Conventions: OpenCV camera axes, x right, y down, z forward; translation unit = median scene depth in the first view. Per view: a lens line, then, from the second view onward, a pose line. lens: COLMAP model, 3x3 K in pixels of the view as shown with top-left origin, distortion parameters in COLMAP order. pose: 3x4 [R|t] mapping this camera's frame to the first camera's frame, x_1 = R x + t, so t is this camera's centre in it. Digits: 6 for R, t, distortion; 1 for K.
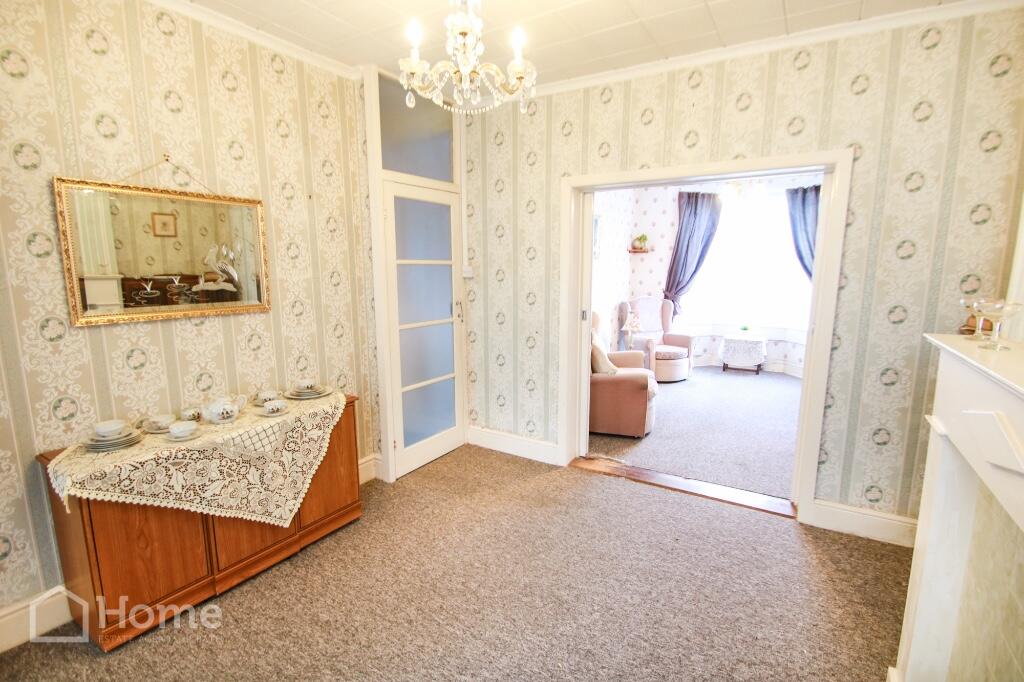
lens RADIAL K [[502.4, 0, 513.4], [0, 502.4, 352.3], [0, 0, 1]] dist [0.020761, -0.021455]
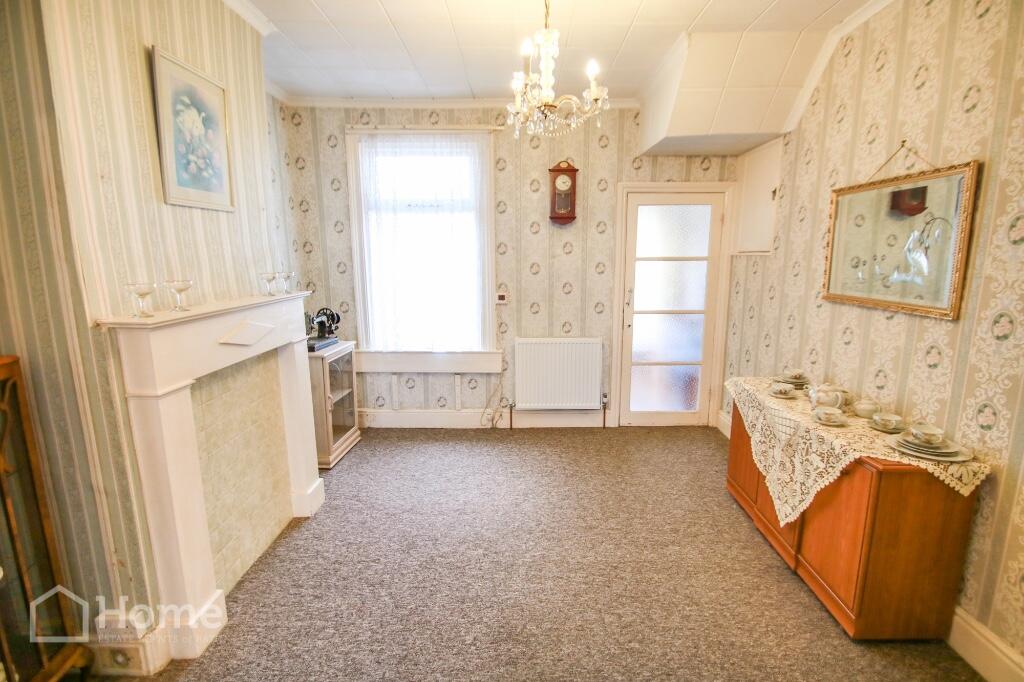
lens RADIAL K [[502.4, 0, 513.4], [0, 502.4, 352.3], [0, 0, 1]] dist [0.020761, -0.021455]
pose [[-0.871908, 0.093255, -0.480707, 0.453663], [-0.082553, 0.939652, 0.332023, -0.258532], [0.482660, 0.329177, -0.811592, 1.503116]]
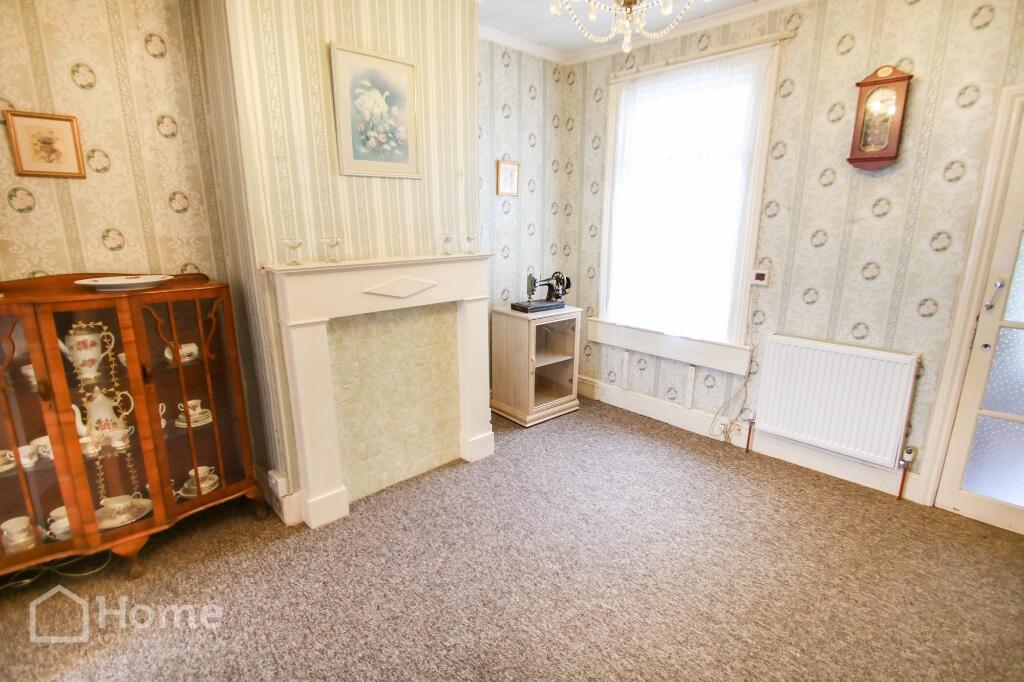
lens RADIAL K [[502.4, 0, 513.4], [0, 502.4, 352.3], [0, 0, 1]] dist [0.020761, -0.021455]
pose [[-0.950309, -0.083225, 0.299977, -0.142104], [0.049808, 0.910541, 0.410408, -0.240715], [-0.307298, 0.404956, -0.861150, 1.396985]]
